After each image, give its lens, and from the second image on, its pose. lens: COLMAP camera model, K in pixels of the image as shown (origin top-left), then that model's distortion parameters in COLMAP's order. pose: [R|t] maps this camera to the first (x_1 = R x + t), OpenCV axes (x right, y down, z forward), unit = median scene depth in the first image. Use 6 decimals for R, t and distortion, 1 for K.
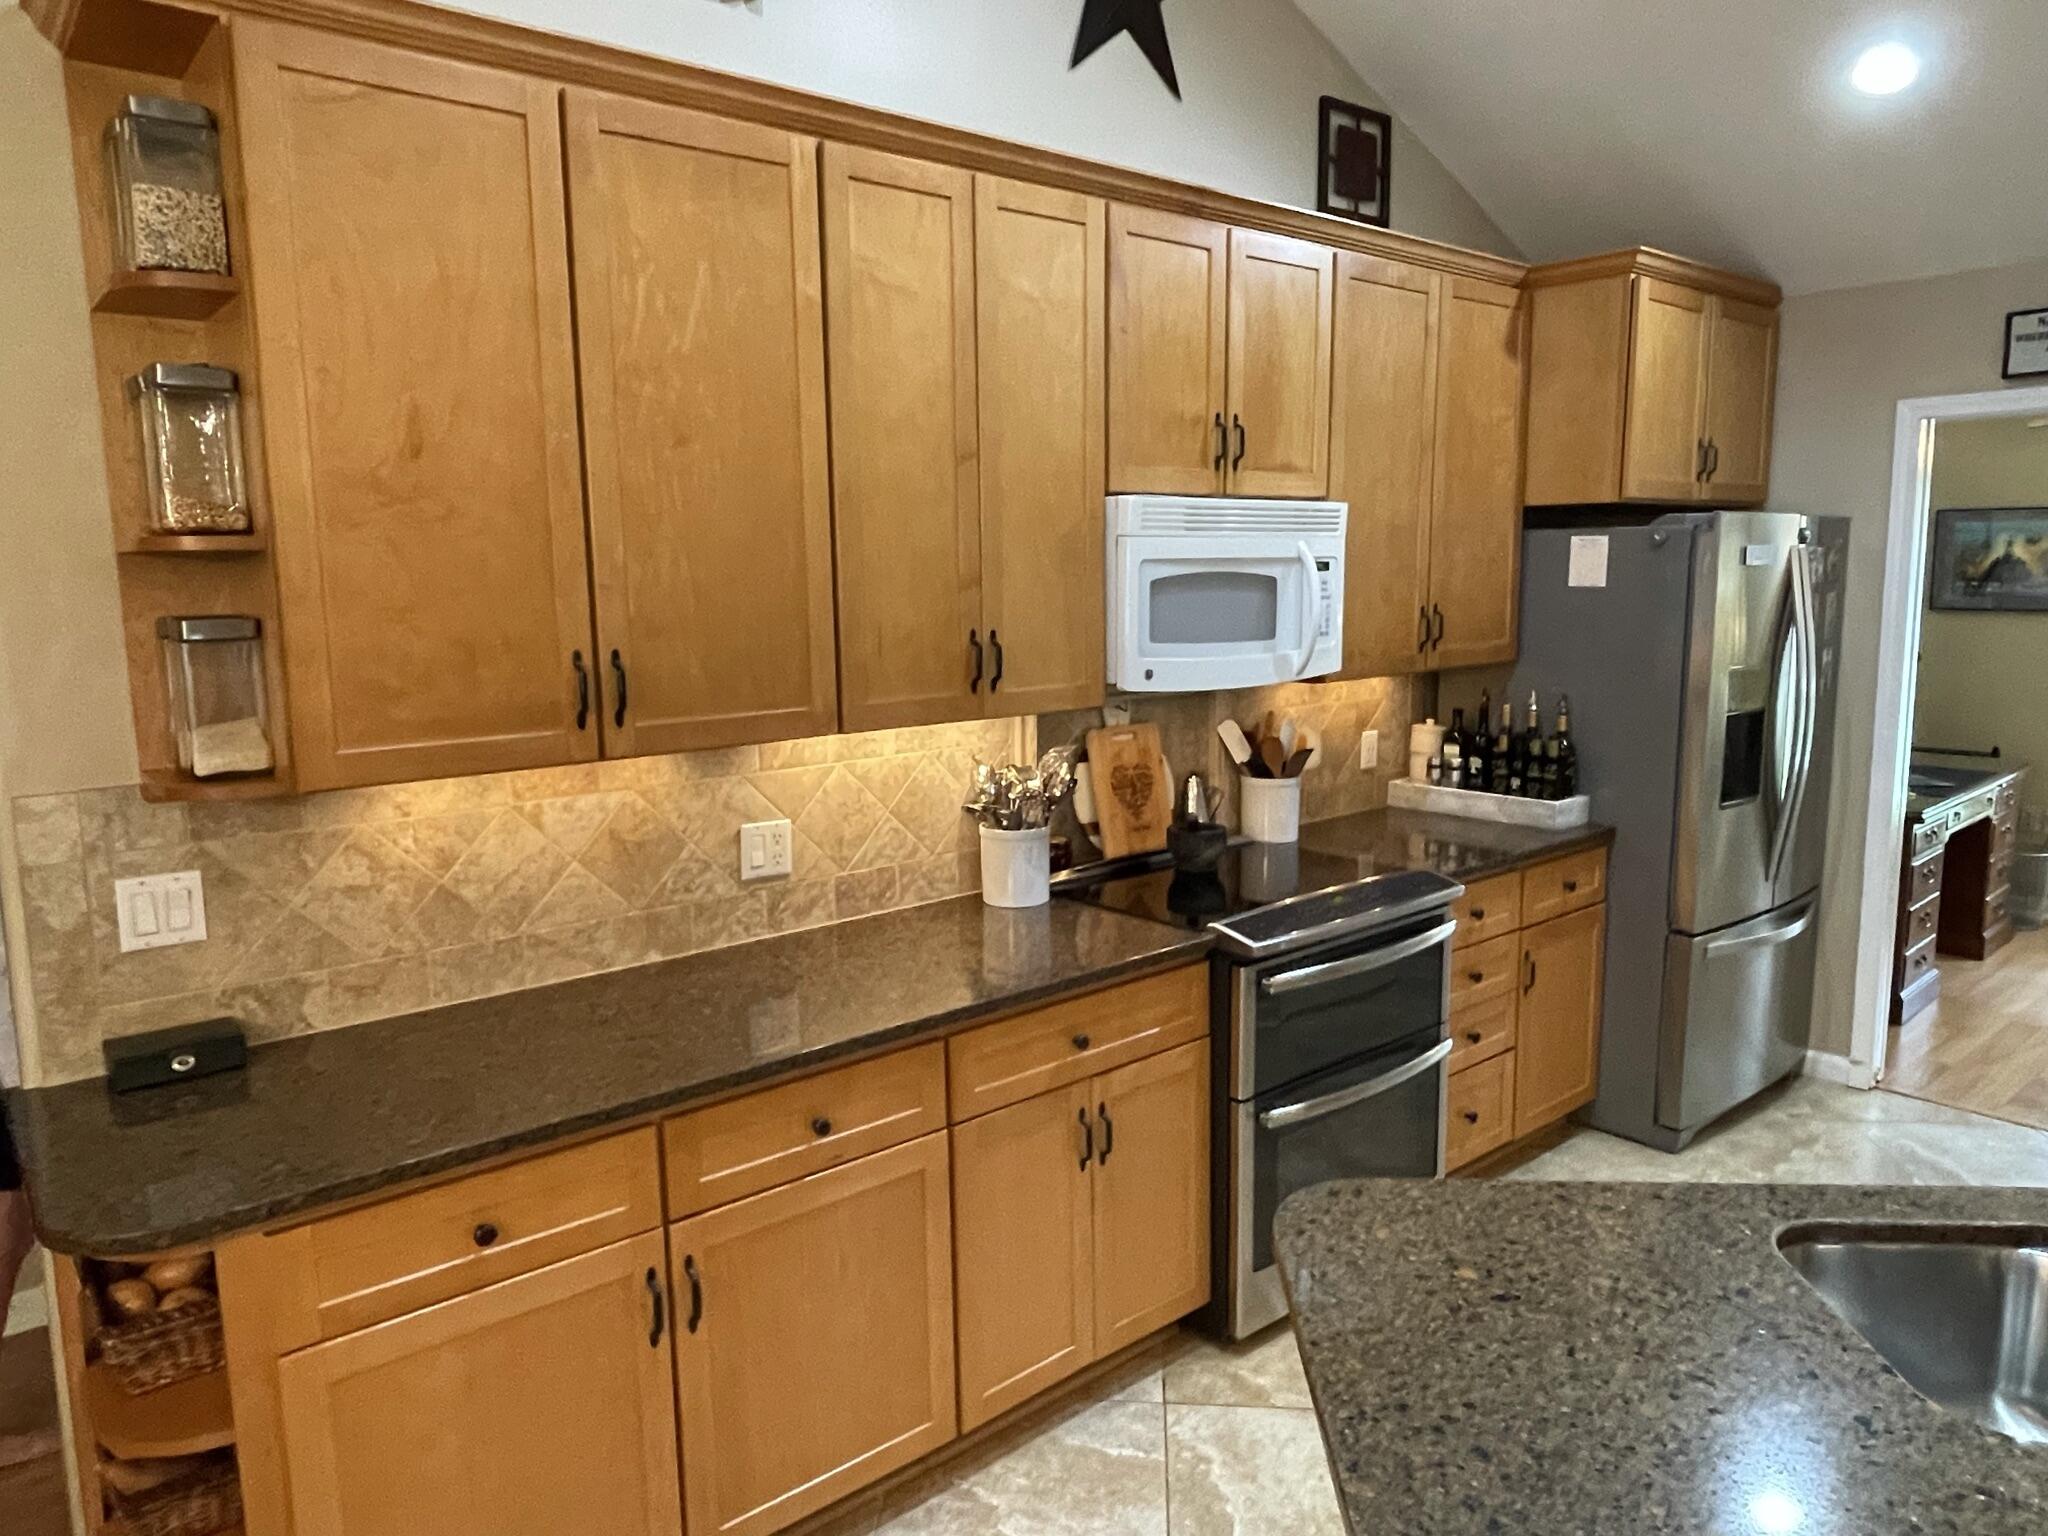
lens RADIAL K [[1366.1, 0, 1010.9], [0, 1366.1, 763.8], [0, 0, 1]] dist [0.024511, -0.049032]
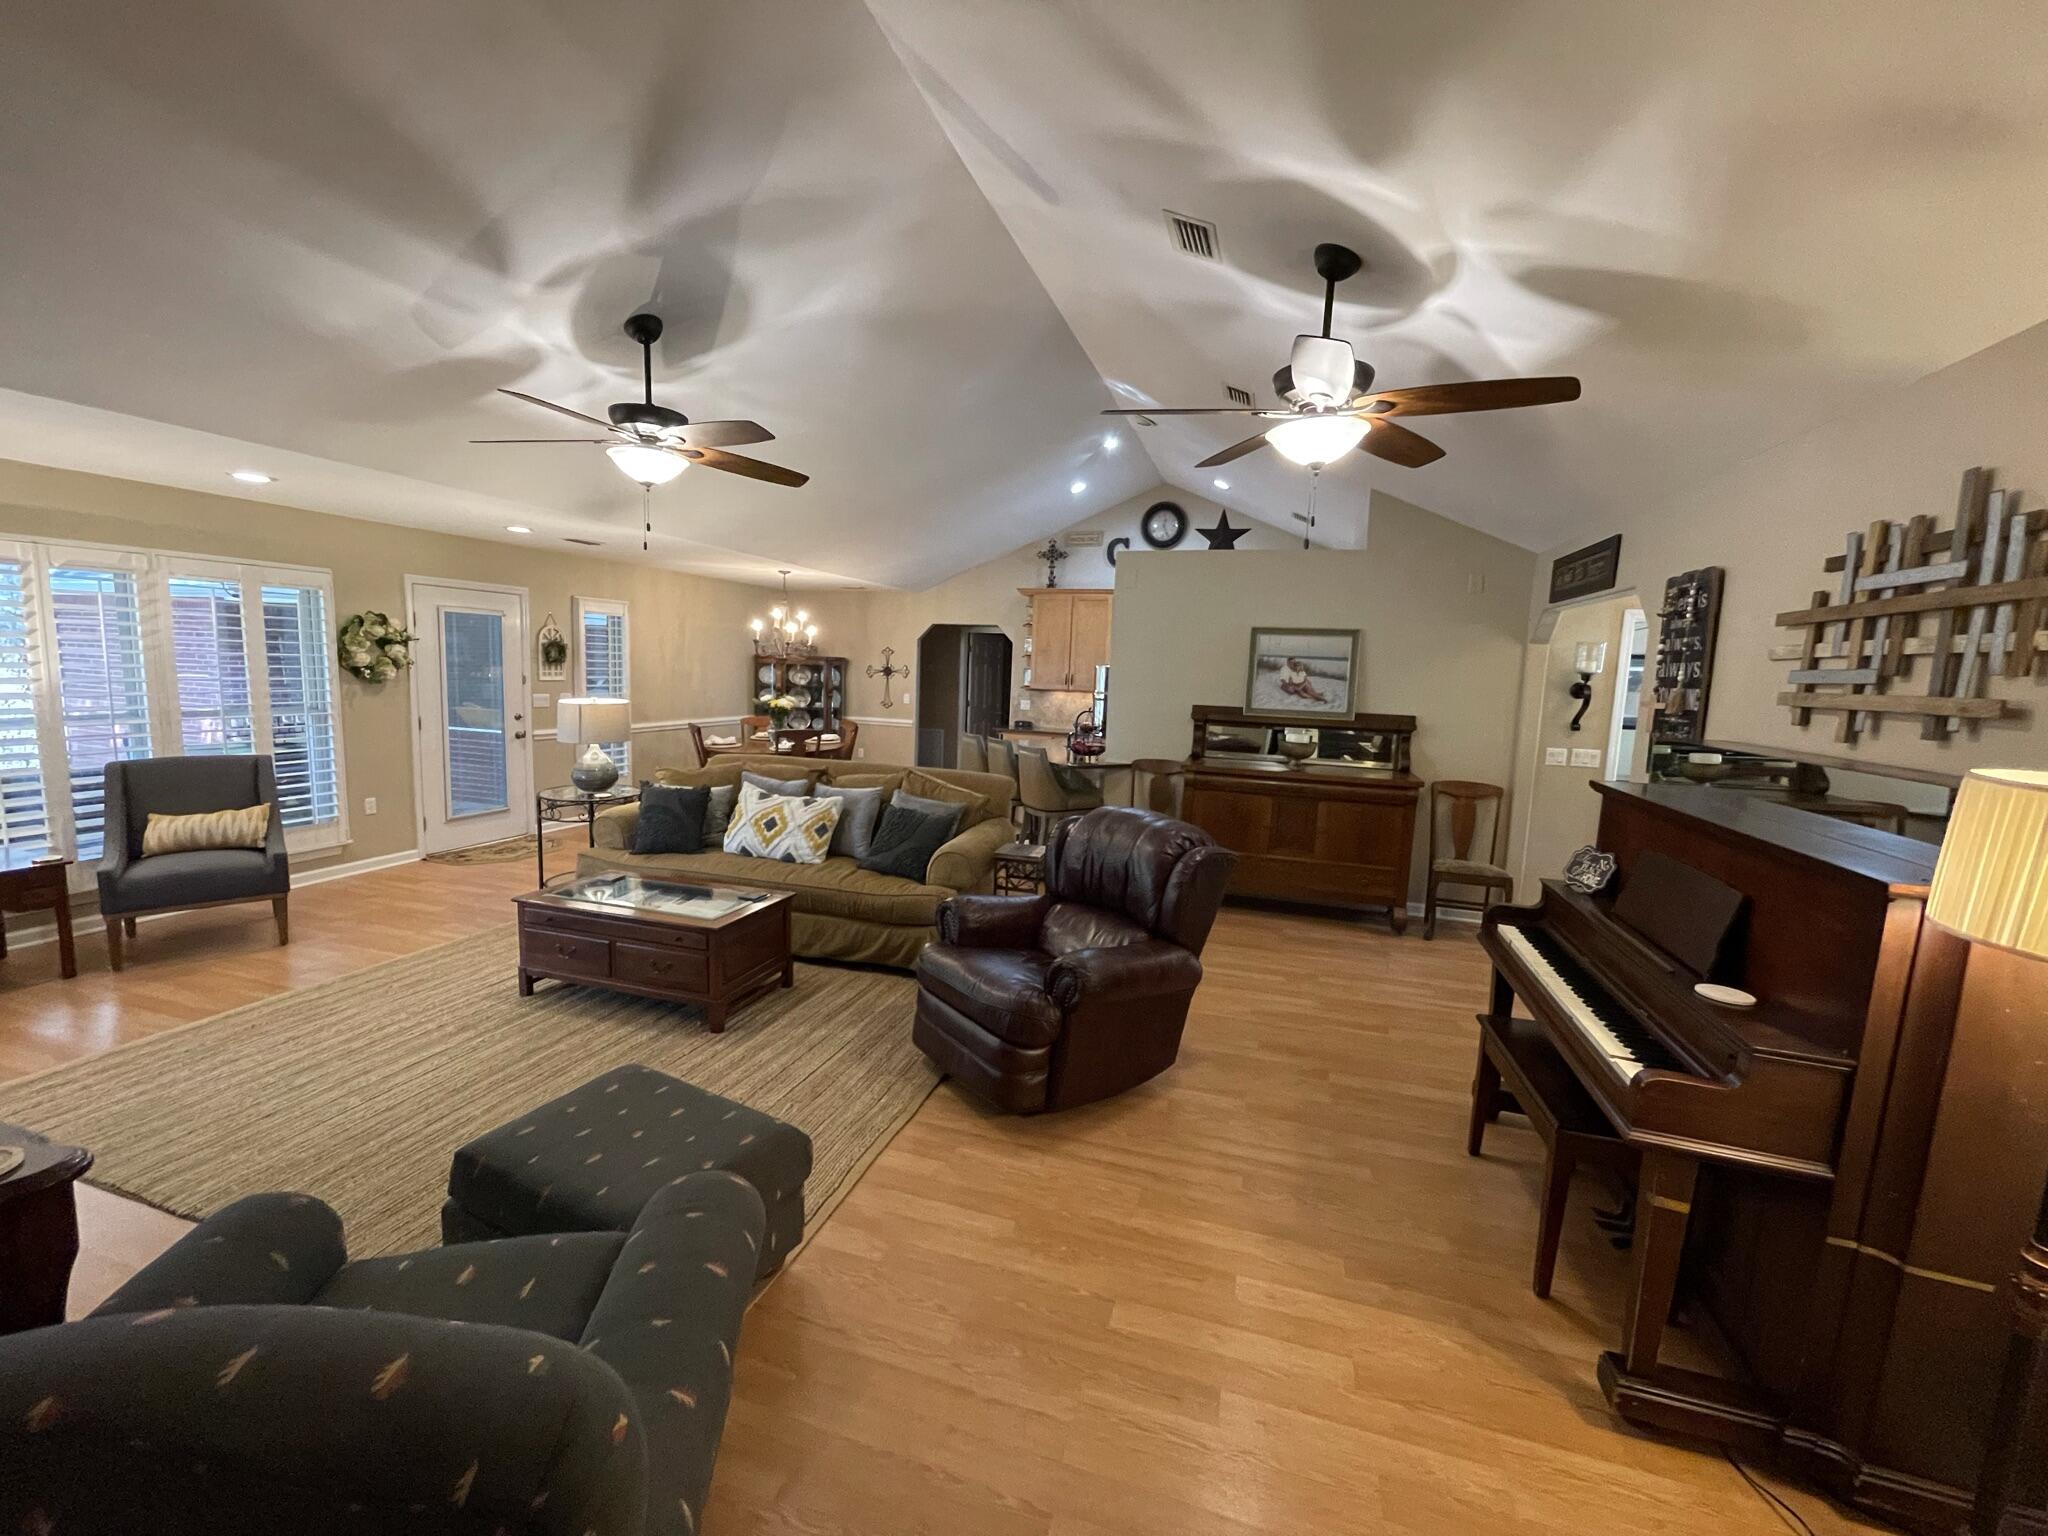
lens RADIAL K [[831.6, 0, 1012.2], [0, 831.6, 768.9], [0, 0, 1]] dist [0.000831, 0.000092]
pose [[0.525631, 0.141253, -0.838904, 2.223686], [-0.167182, 0.984041, 0.060940, 0.128576], [0.834124, 0.108217, 0.540857, -1.030917]]
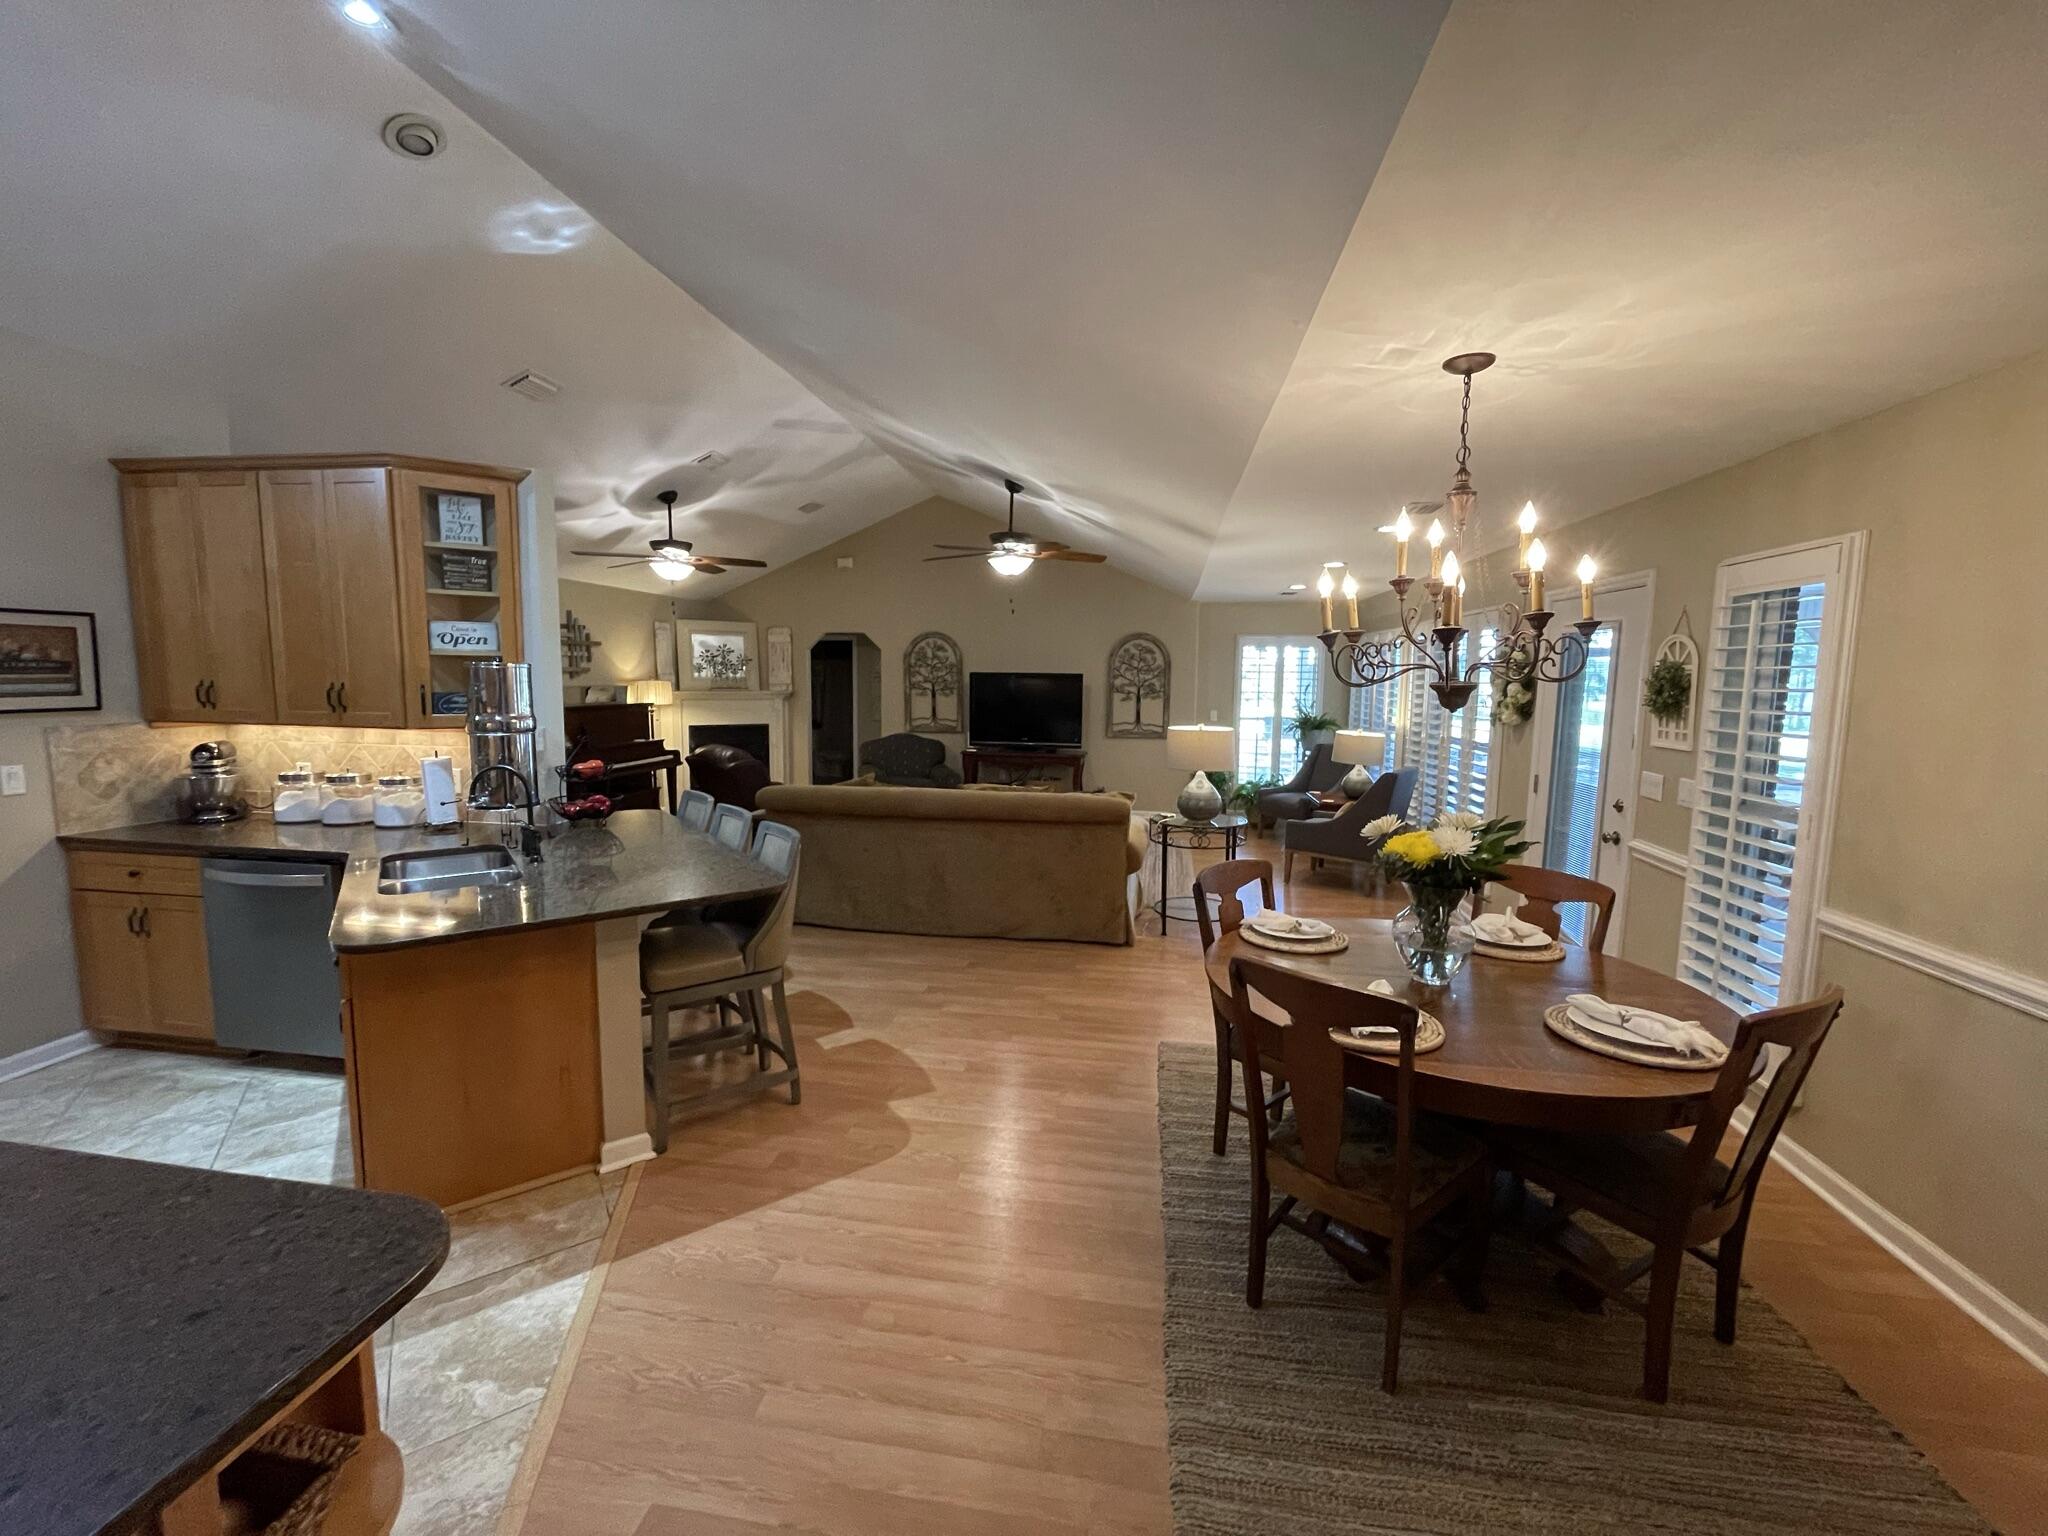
lens RADIAL K [[829.4, 0, 1017.5], [0, 829.4, 769.6], [0, 0, 1]] dist [0.000553, -0.000381]
pose [[-0.645711, -0.078908, 0.759494, -0.744219], [0.109040, 0.974924, 0.193994, -0.045056], [-0.755757, 0.208080, -0.620914, 0.509590]]
